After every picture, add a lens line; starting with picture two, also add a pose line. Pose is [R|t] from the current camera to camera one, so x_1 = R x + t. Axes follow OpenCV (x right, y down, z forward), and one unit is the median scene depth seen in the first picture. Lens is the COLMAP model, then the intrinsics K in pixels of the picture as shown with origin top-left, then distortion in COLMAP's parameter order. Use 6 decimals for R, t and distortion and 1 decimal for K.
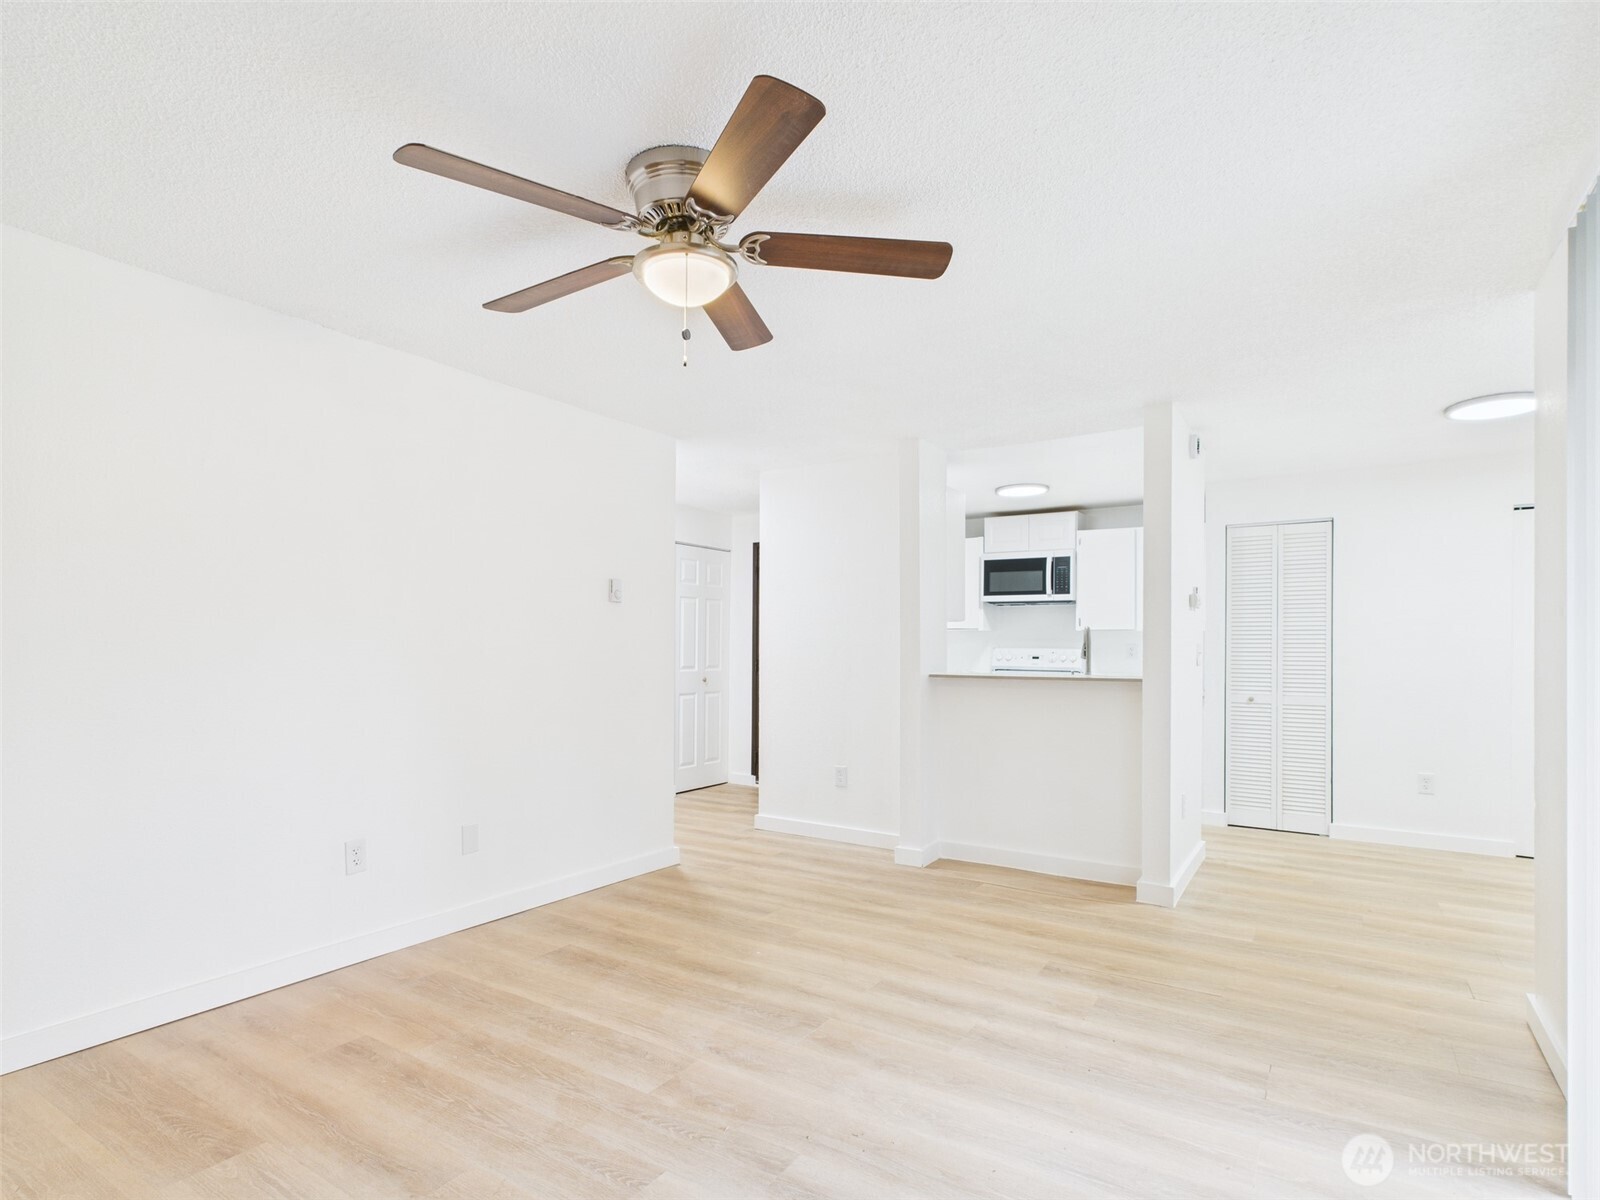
lens RADIAL K [[843.8, 0, 799.9], [0, 843.8, 651.7], [0, 0, 1]] dist [0.000865, -0.000180]
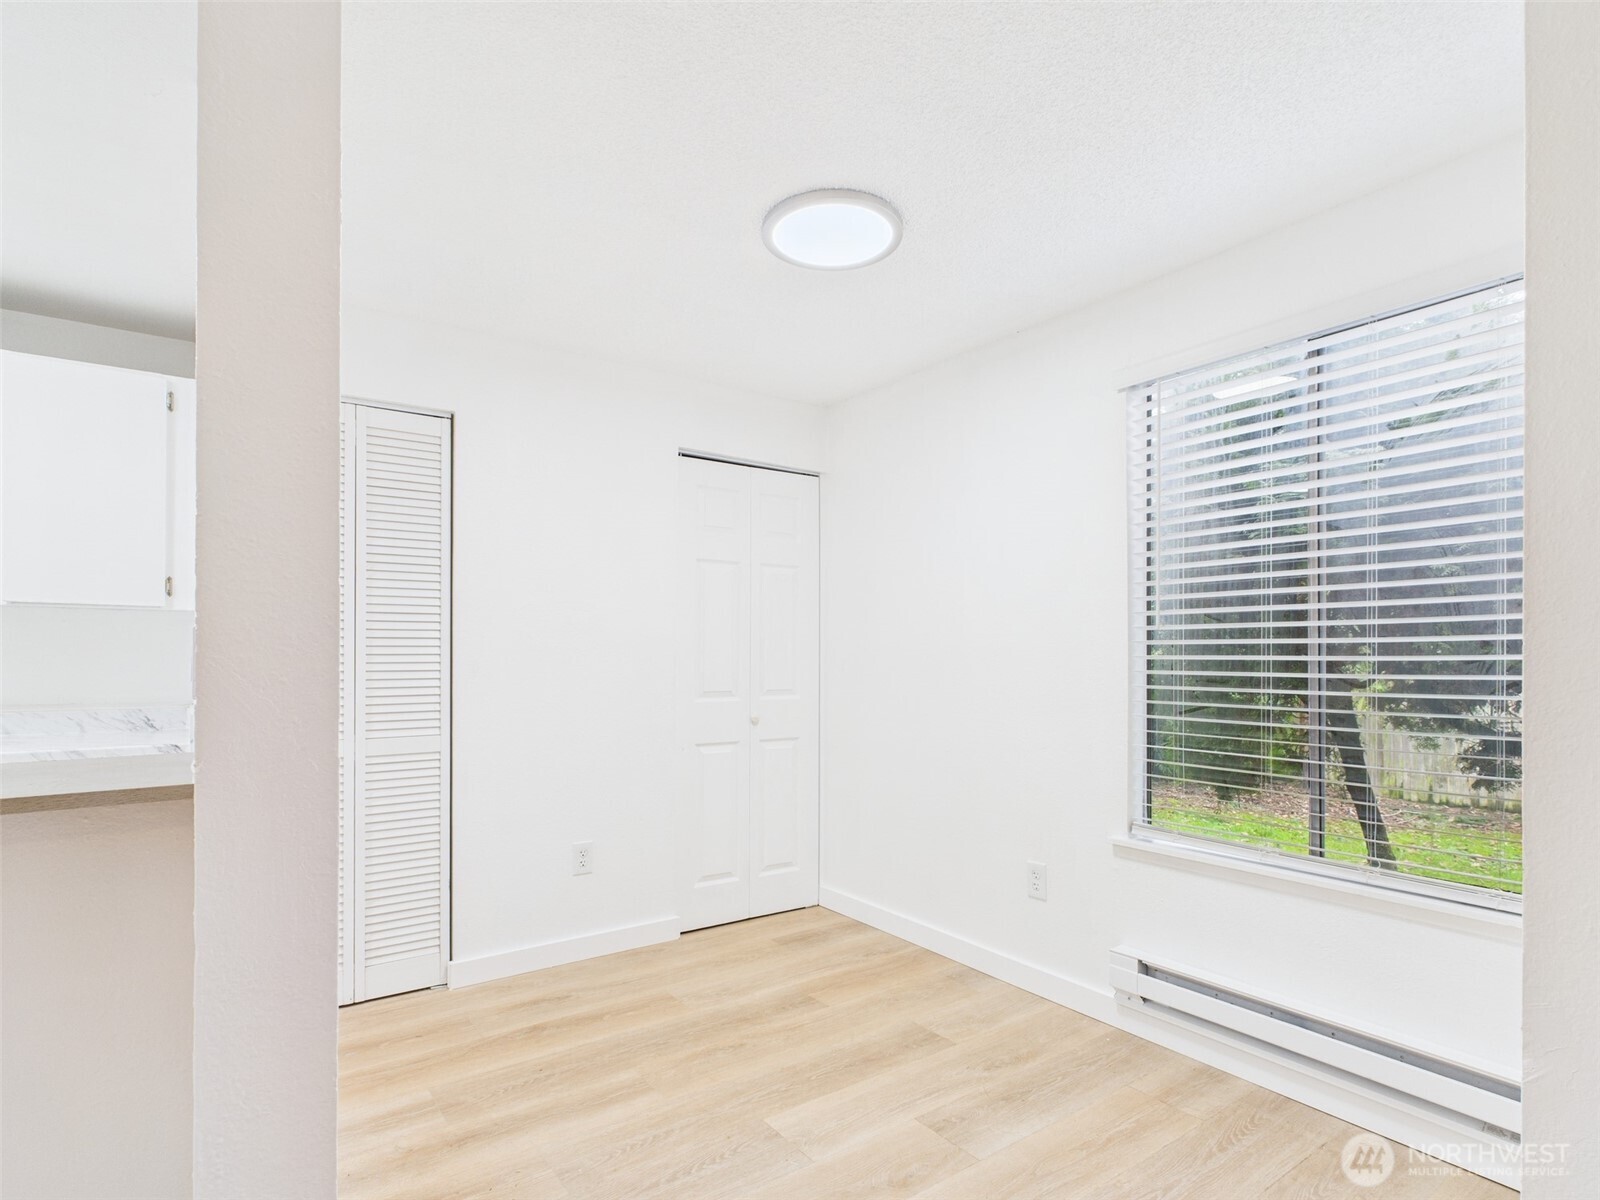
lens RADIAL K [[843.8, 0, 799.9], [0, 843.8, 651.7], [0, 0, 1]] dist [0.000865, -0.000180]
pose [[0.375209, -0.009836, 0.926888, 0.328659], [0.008666, 0.999937, 0.007103, -0.005224], [-0.926900, 0.005367, 0.375271, 0.943268]]
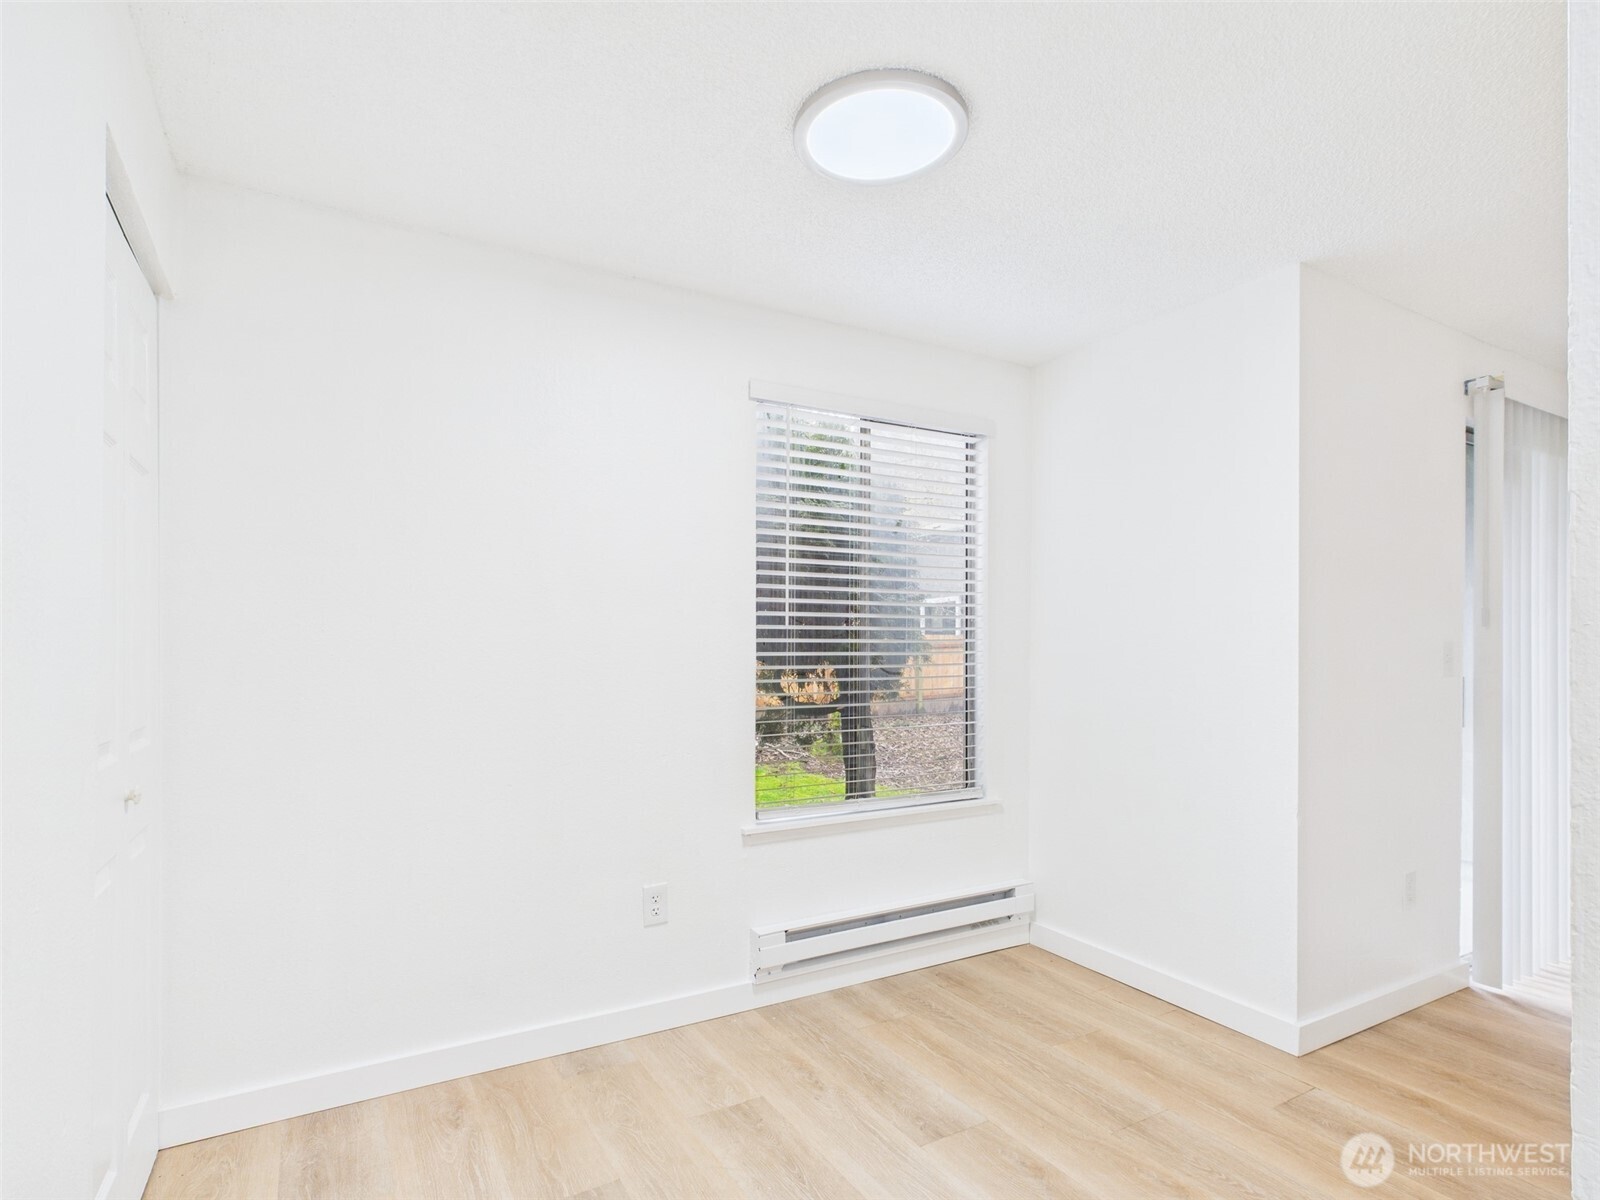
lens RADIAL K [[838.8, 0, 806.3], [0, 838.8, 640.3], [0, 0, 1]] dist [-0.006148, -0.000793]
pose [[-0.893064, -0.014221, 0.449704, 0.769047], [-0.015567, 0.999879, 0.000705, -0.006171], [-0.449660, -0.006371, -0.893177, 1.690668]]
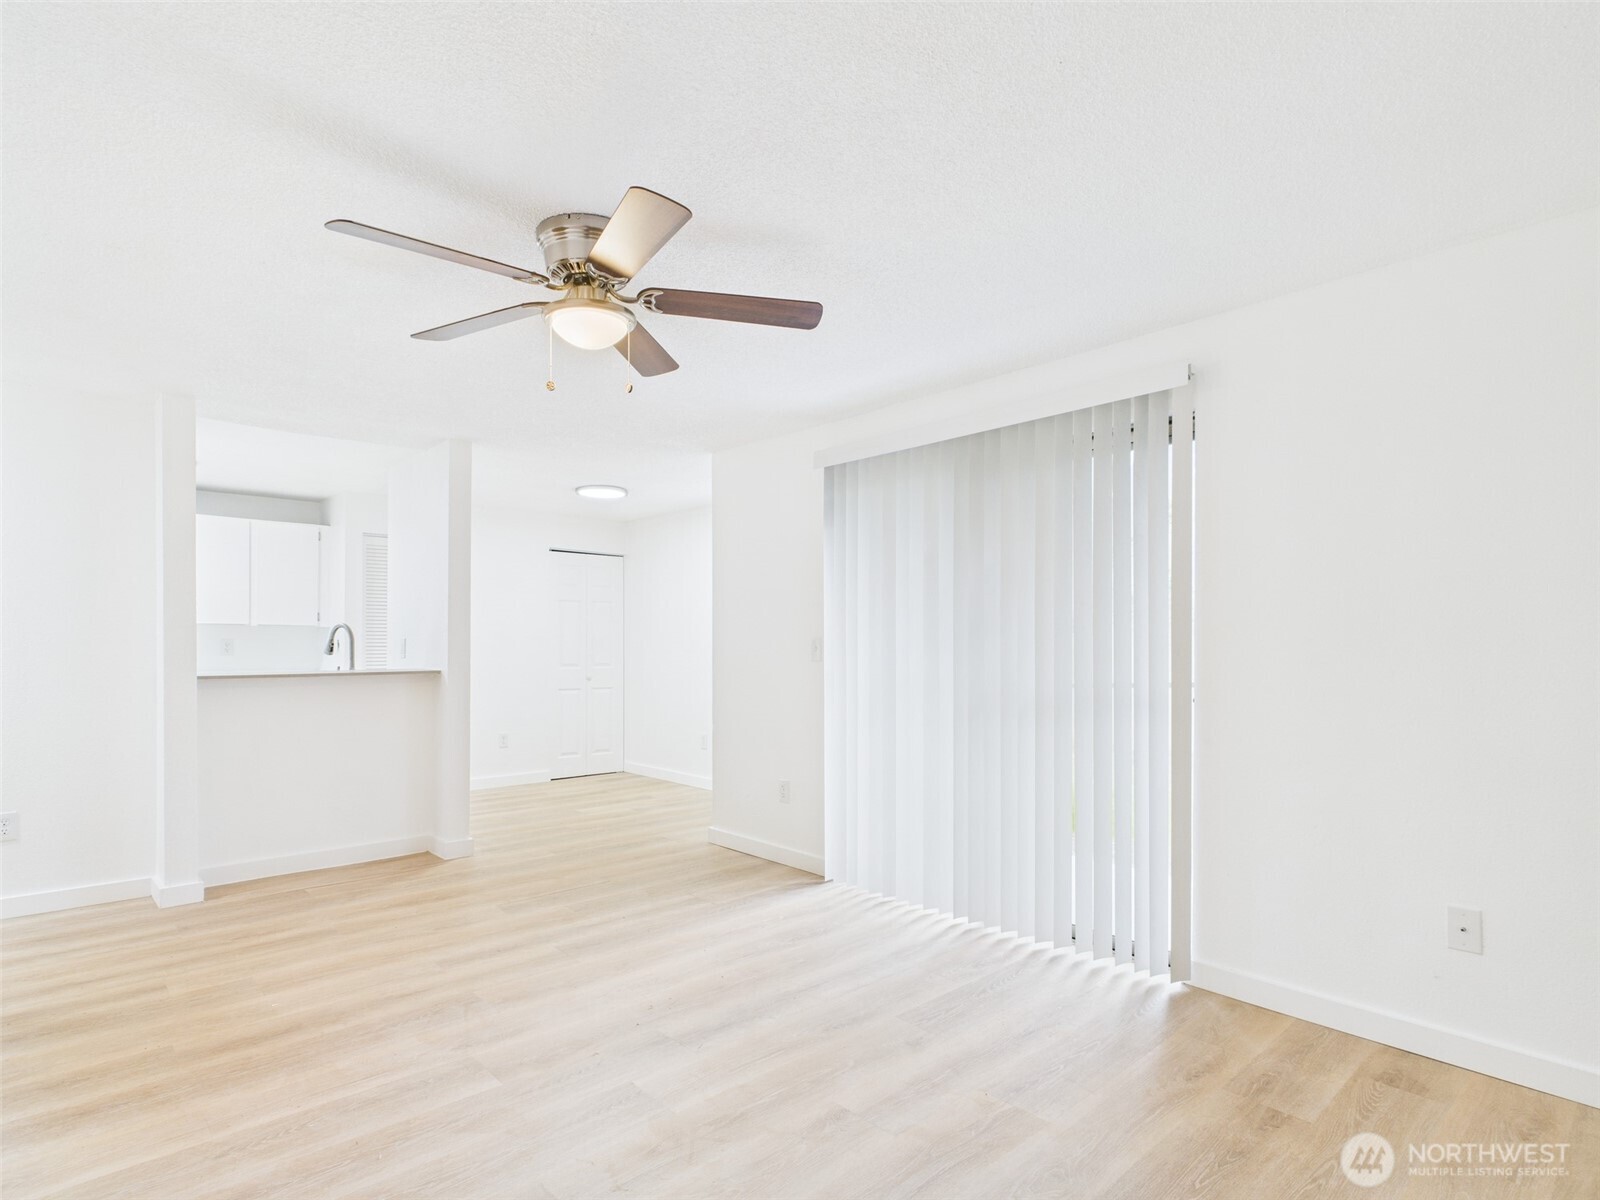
lens RADIAL K [[843.8, 0, 799.9], [0, 843.8, 651.7], [0, 0, 1]] dist [0.000865, -0.000180]
pose [[0.260527, -0.017345, 0.965311, -0.726919], [0.008720, 0.999840, 0.015611, -0.009022], [-0.965427, 0.004351, 0.260637, 0.262094]]
